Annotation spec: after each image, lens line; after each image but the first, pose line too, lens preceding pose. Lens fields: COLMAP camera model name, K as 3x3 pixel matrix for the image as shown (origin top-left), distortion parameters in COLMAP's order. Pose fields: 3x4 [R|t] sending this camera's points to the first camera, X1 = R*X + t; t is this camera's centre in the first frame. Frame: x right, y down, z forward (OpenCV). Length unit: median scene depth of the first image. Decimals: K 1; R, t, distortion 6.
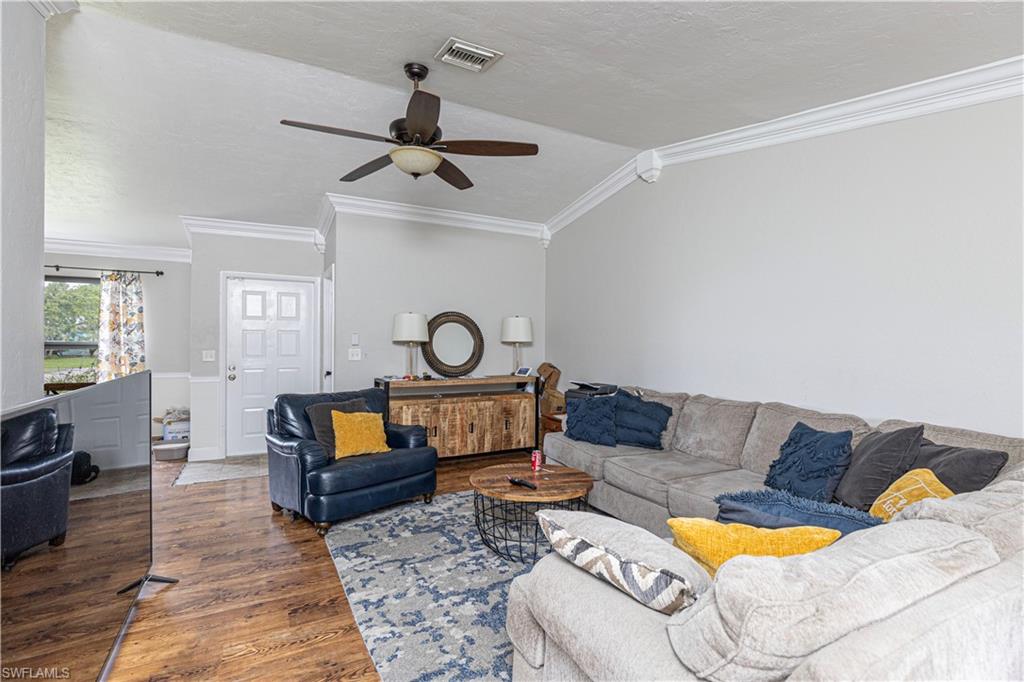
lens RADIAL K [[480.2, 0, 520.1], [0, 480.2, 341.6], [0, 0, 1]] dist [-0.001408, -0.000313]
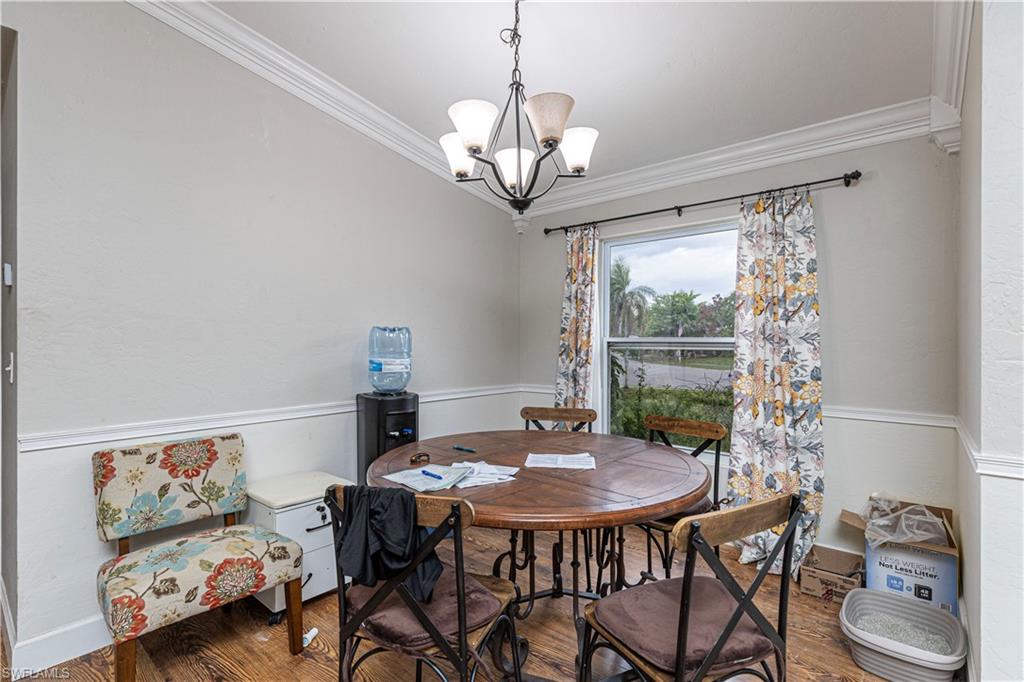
lens RADIAL K [[480.2, 0, 520.1], [0, 480.2, 341.6], [0, 0, 1]] dist [-0.001408, -0.000313]
pose [[0.370800, -0.005170, -0.928698, -0.547199], [-0.000217, 0.999984, -0.005653, 0.009034], [0.928713, 0.002298, 0.370793, 0.666629]]
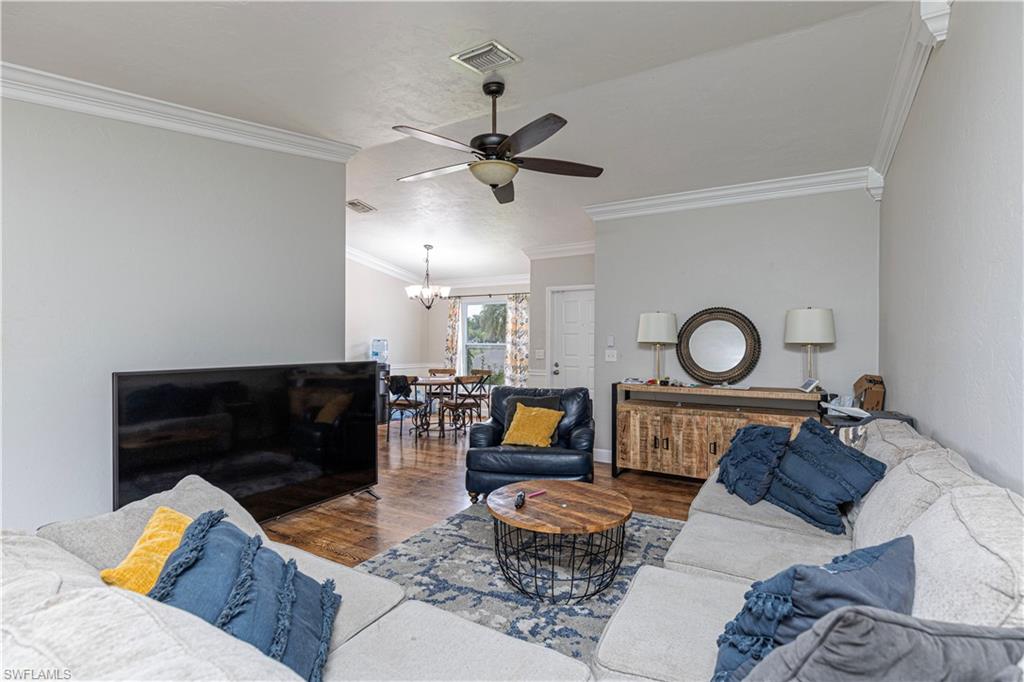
lens RADIAL K [[480.2, 0, 520.1], [0, 480.2, 341.6], [0, 0, 1]] dist [-0.001408, -0.000313]
pose [[0.534903, -0.004305, -0.844903, 0.424358], [-0.001397, 0.999981, -0.005979, 0.002887], [0.844913, 0.004378, 0.534886, 0.285424]]
